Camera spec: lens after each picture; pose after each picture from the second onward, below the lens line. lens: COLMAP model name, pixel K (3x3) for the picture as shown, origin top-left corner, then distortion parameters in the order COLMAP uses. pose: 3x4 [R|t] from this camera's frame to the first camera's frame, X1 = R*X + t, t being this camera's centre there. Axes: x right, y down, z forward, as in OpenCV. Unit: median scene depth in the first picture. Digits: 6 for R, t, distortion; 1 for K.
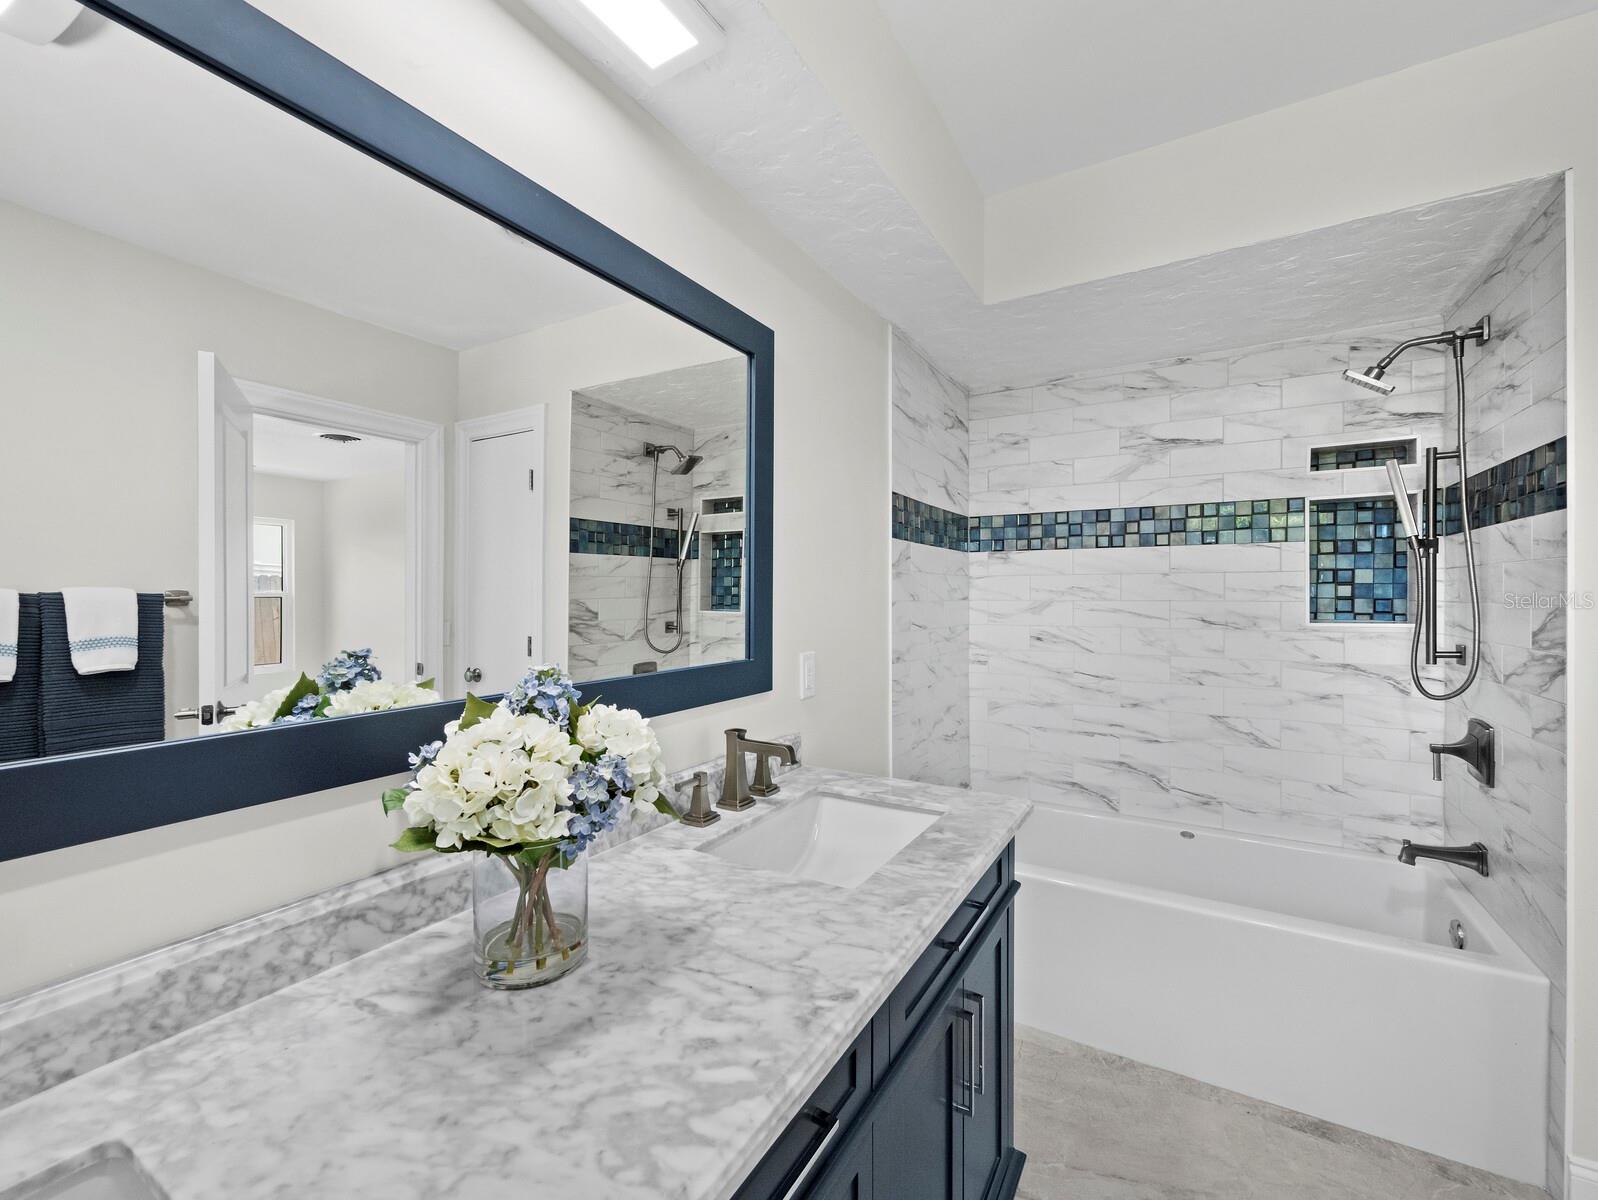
lens RADIAL K [[678.2, 0, 788.6], [0, 678.2, 603.5], [0, 0, 1]] dist [-0.001644, -0.000397]
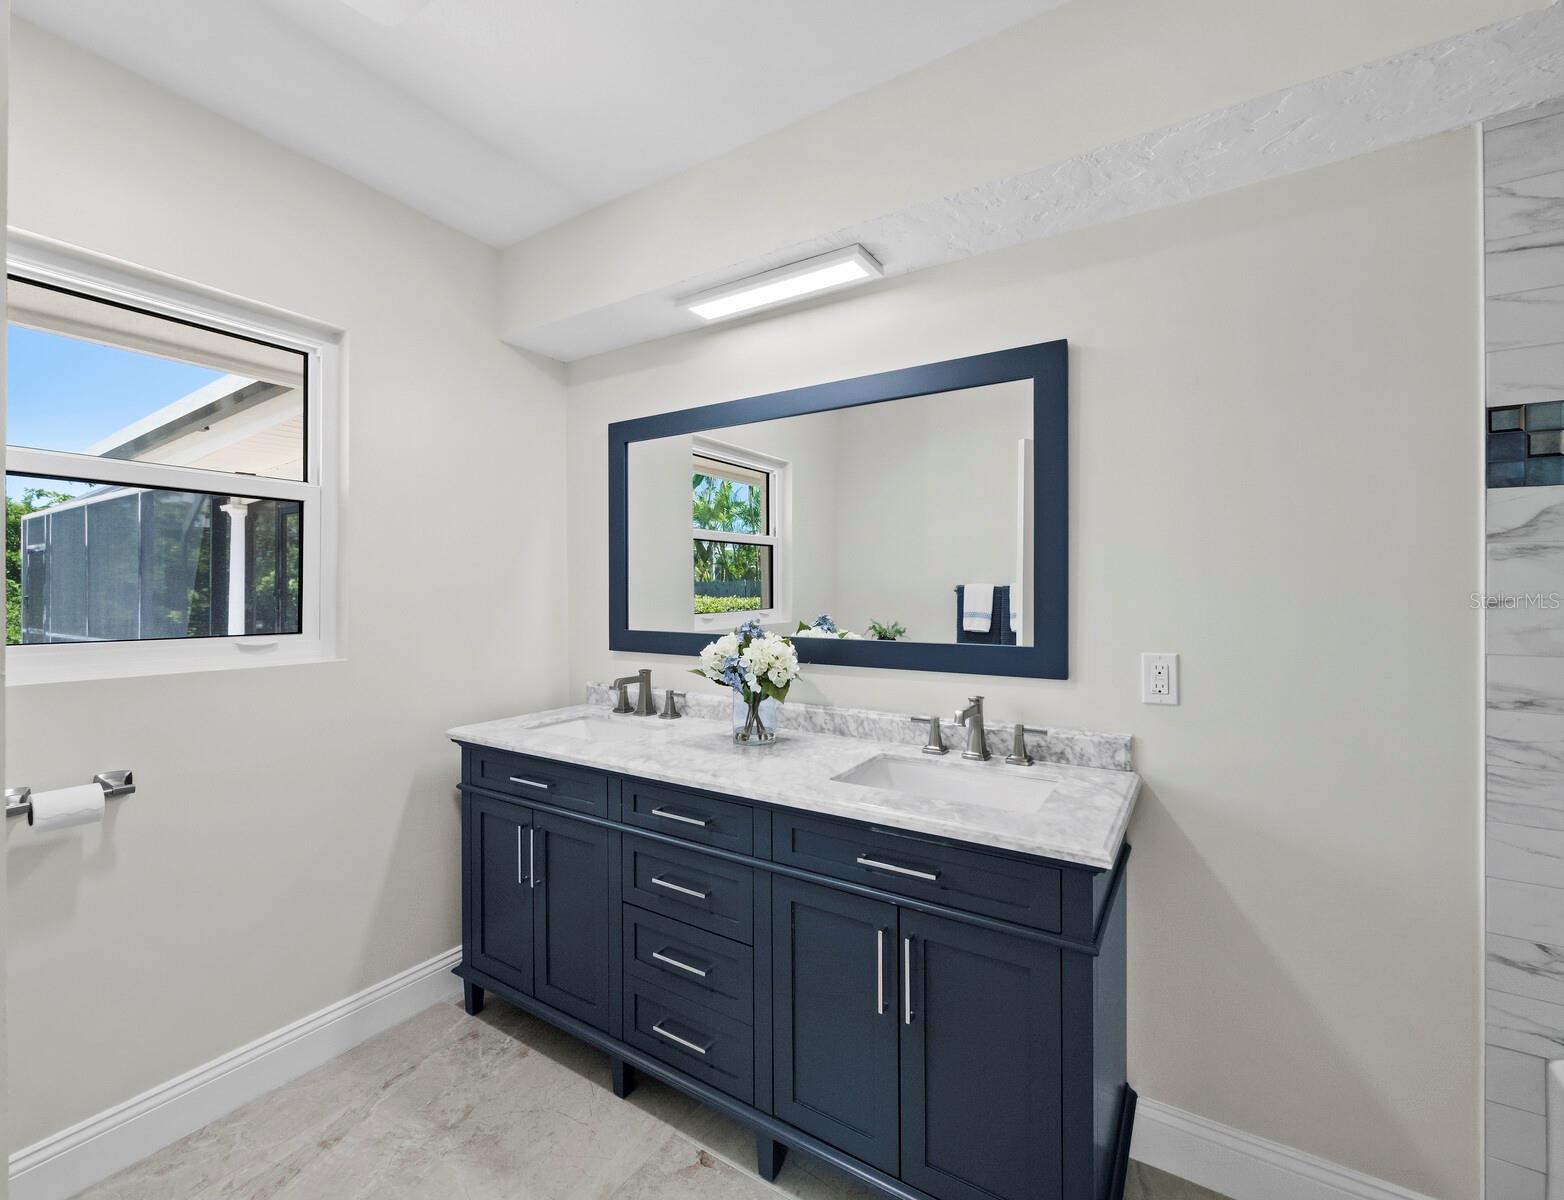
lens RADIAL K [[675.8, 0, 782.0], [0, 675.8, 600.0], [0, 0, 1]] dist [0.000772, 0.000130]
pose [[-0.025660, 0.014140, -0.999571, 1.105210], [-0.009558, 0.999851, 0.014389, -0.007158], [0.999625, 0.009924, -0.025521, 0.627580]]
